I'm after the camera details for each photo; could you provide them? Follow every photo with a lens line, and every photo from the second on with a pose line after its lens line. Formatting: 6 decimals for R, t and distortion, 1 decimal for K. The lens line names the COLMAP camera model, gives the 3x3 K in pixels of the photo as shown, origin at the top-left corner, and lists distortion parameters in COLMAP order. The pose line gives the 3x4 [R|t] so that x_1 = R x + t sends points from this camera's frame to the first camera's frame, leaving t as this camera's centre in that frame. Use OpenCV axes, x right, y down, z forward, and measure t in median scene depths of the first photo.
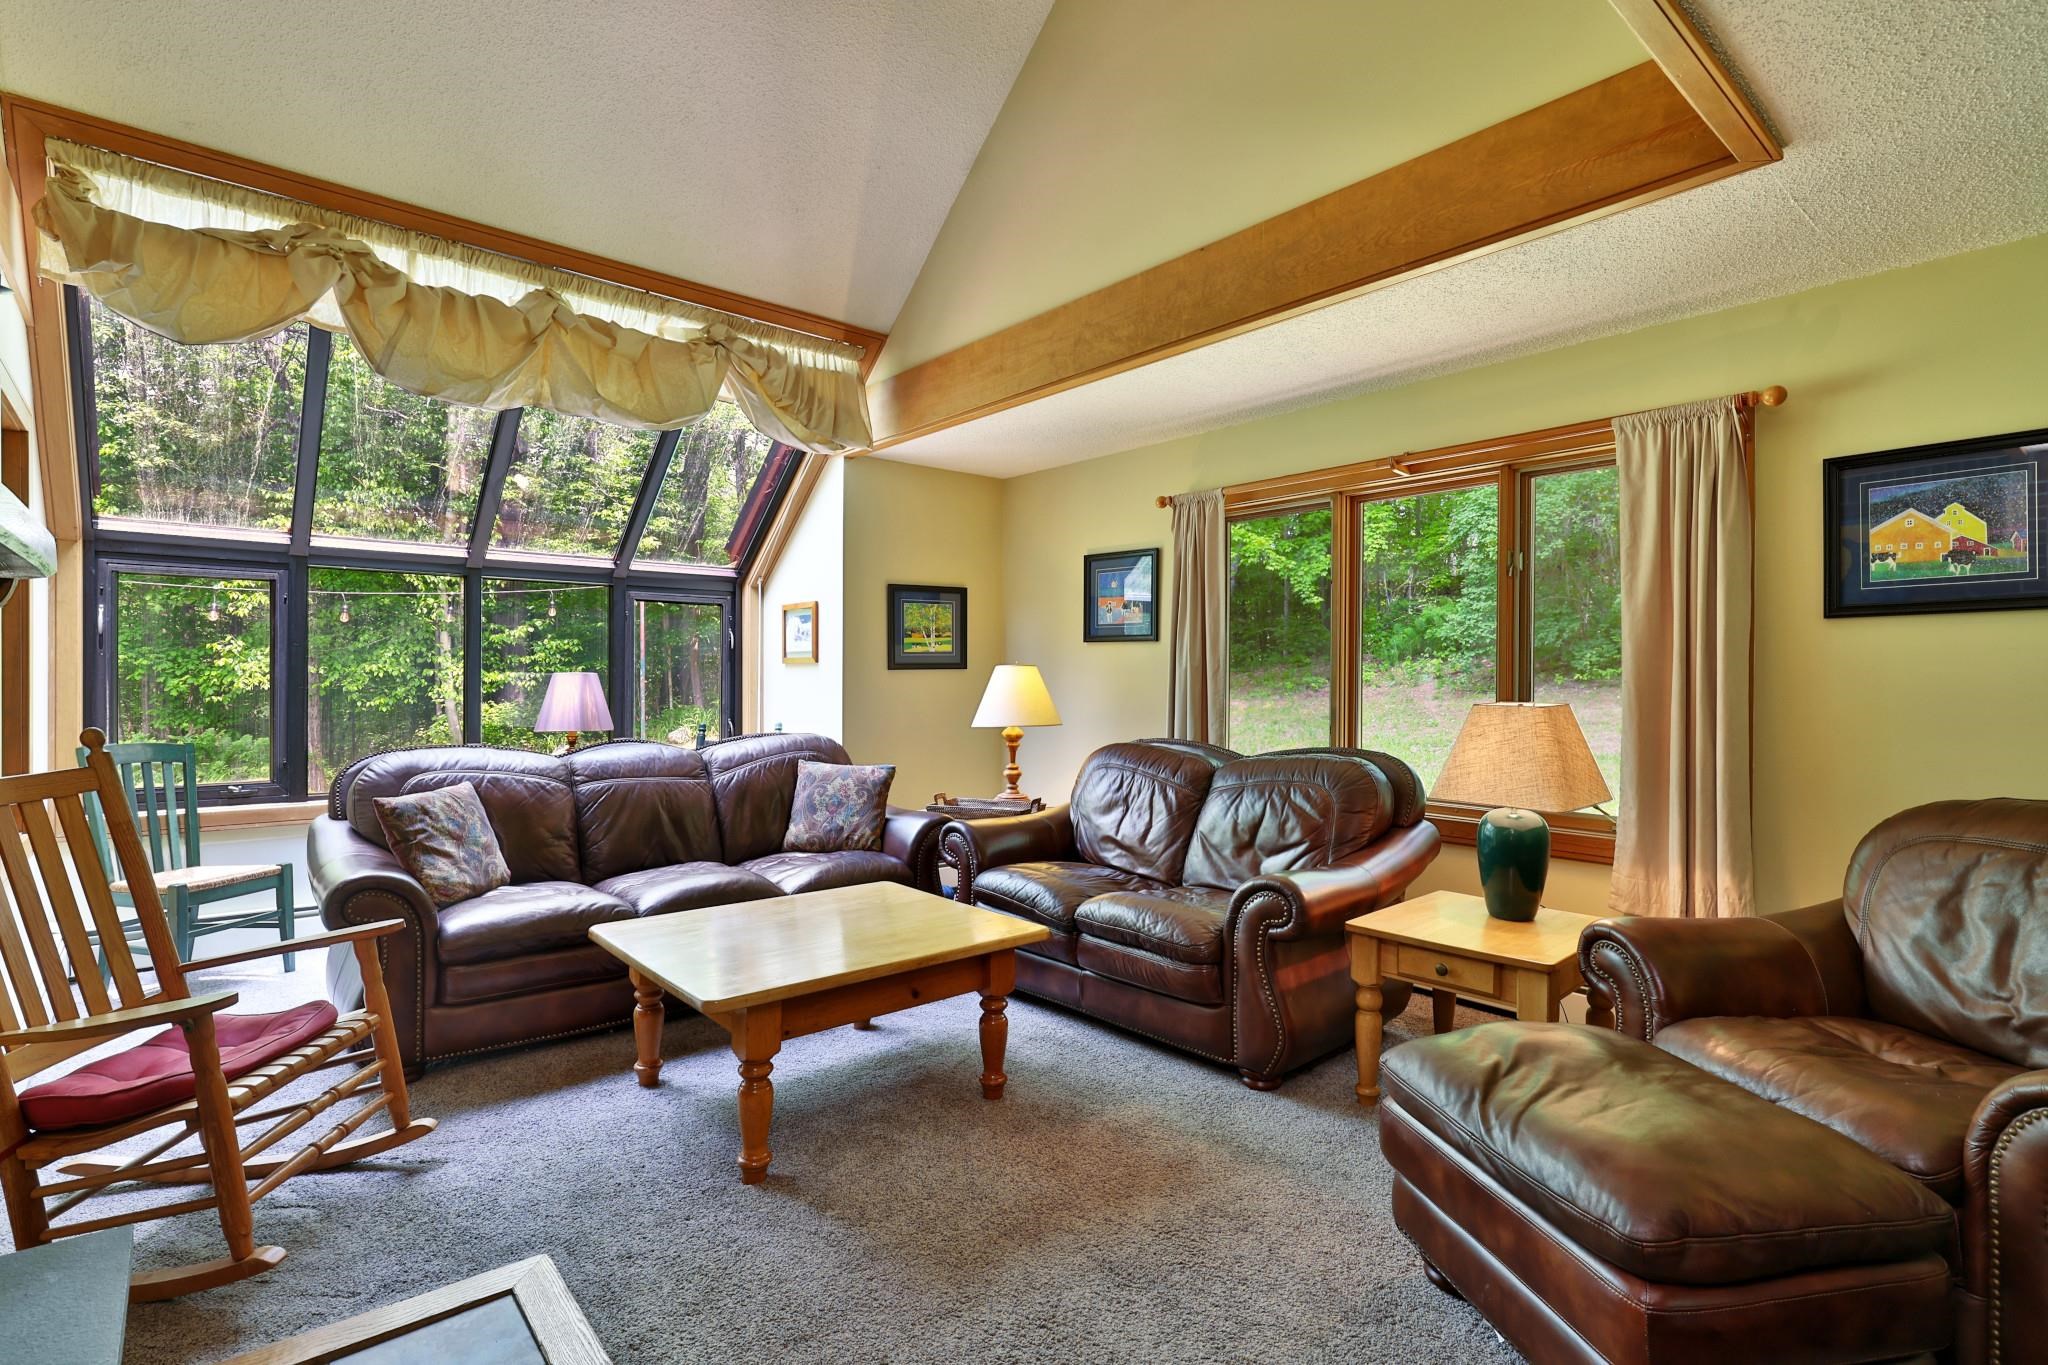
lens RADIAL K [[979.2, 0, 1027.4], [0, 979.2, 676.5], [0, 0, 1]] dist [0.000977, 0.000507]
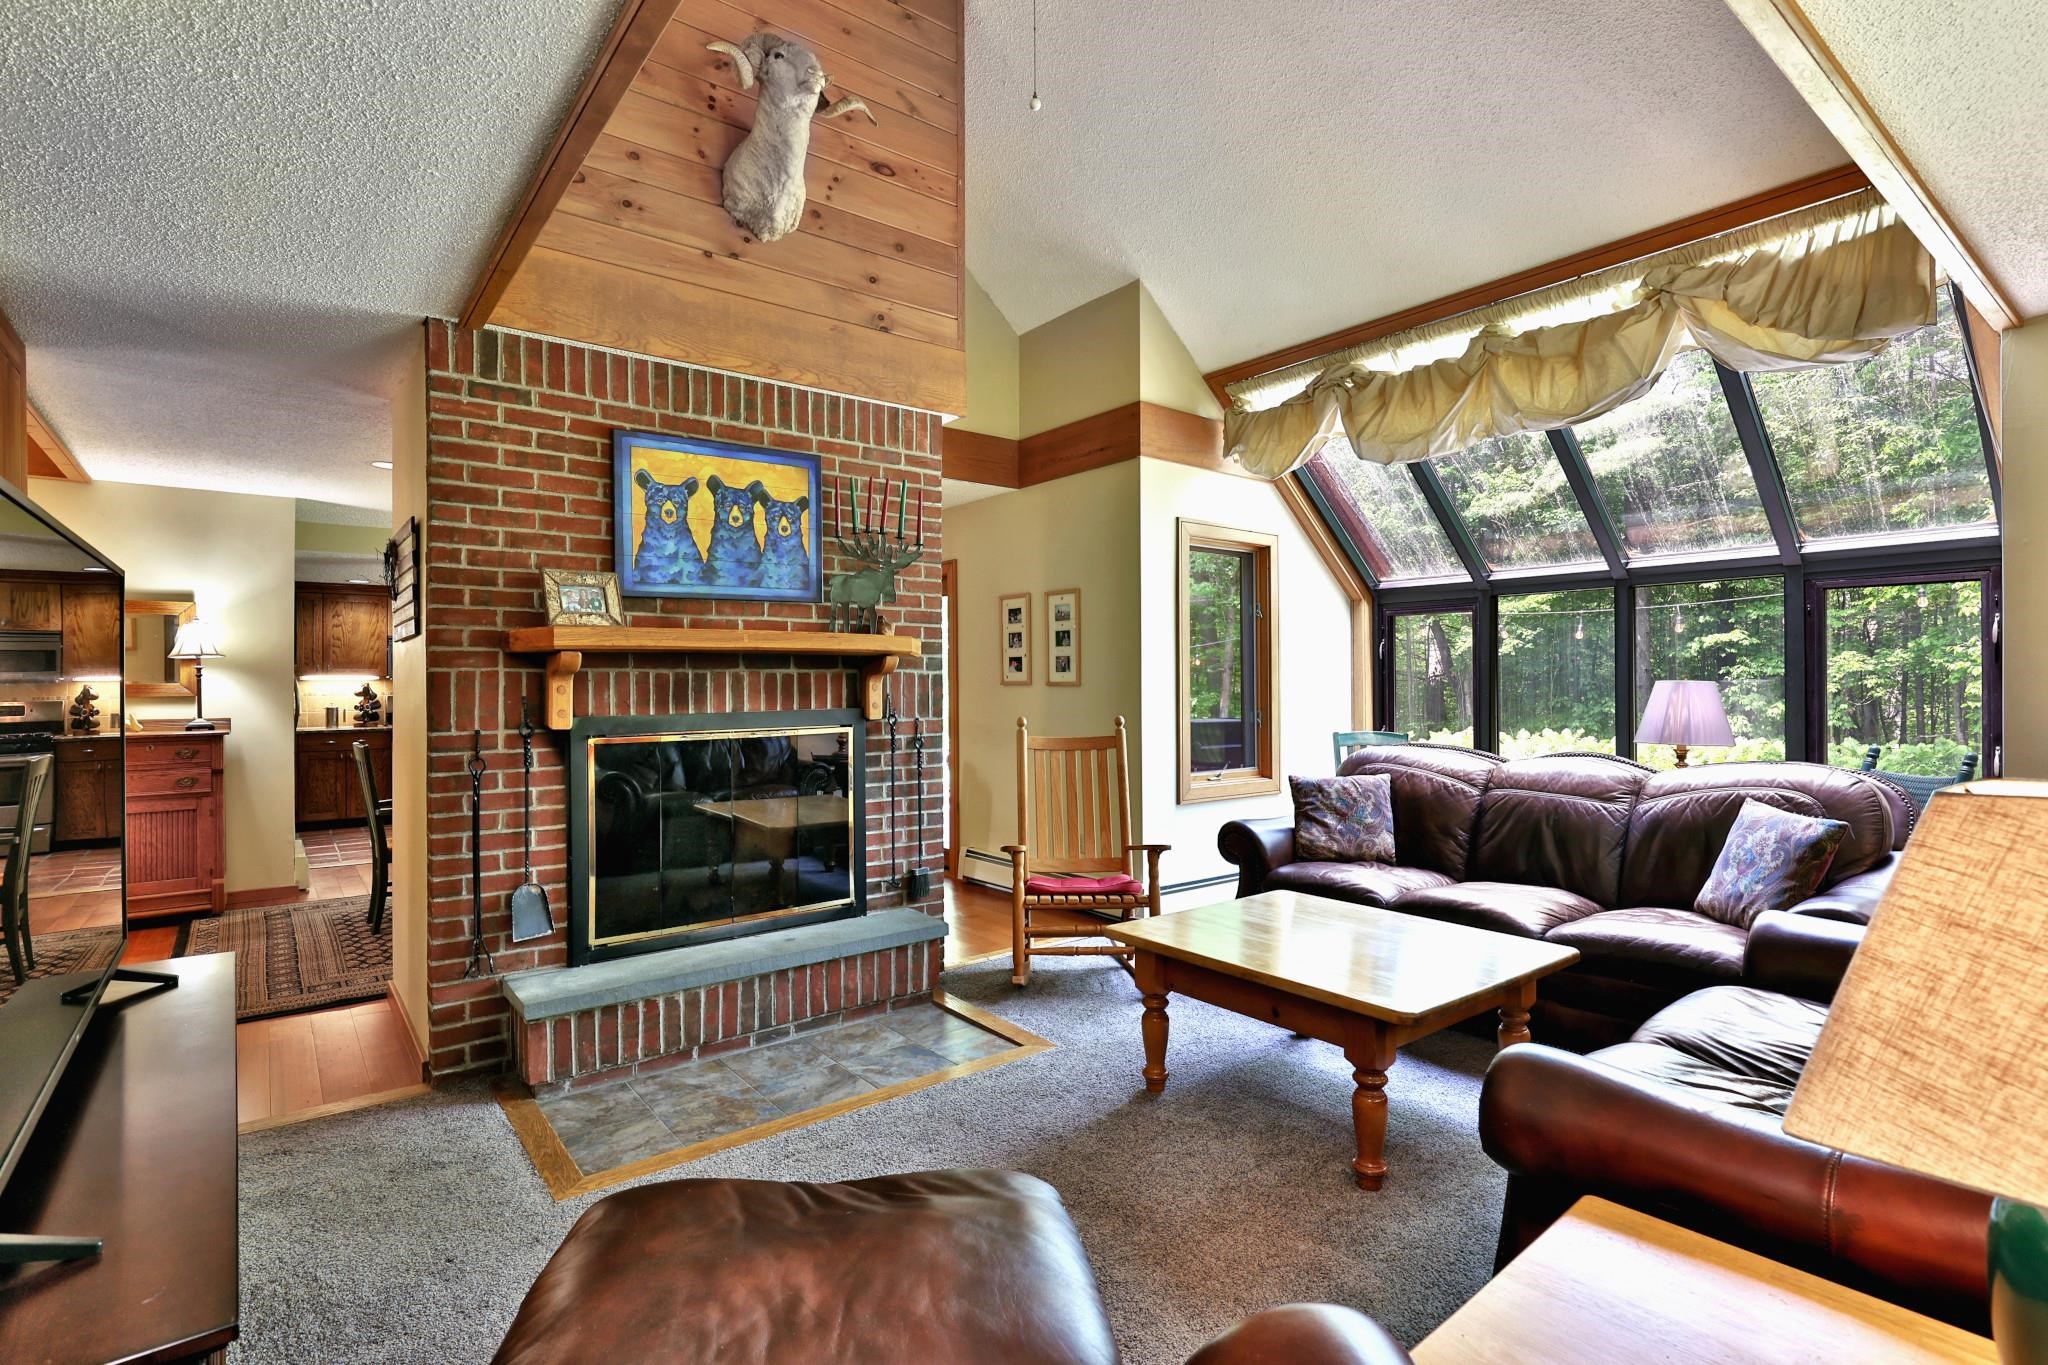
lens RADIAL K [[979.2, 0, 1027.4], [0, 979.2, 676.5], [0, 0, 1]] dist [0.000977, 0.000507]
pose [[-0.042195, -0.007689, -0.999080, 0.653041], [0.011485, 0.999901, -0.008181, -0.009565], [0.999043, -0.011819, -0.042102, 0.583161]]
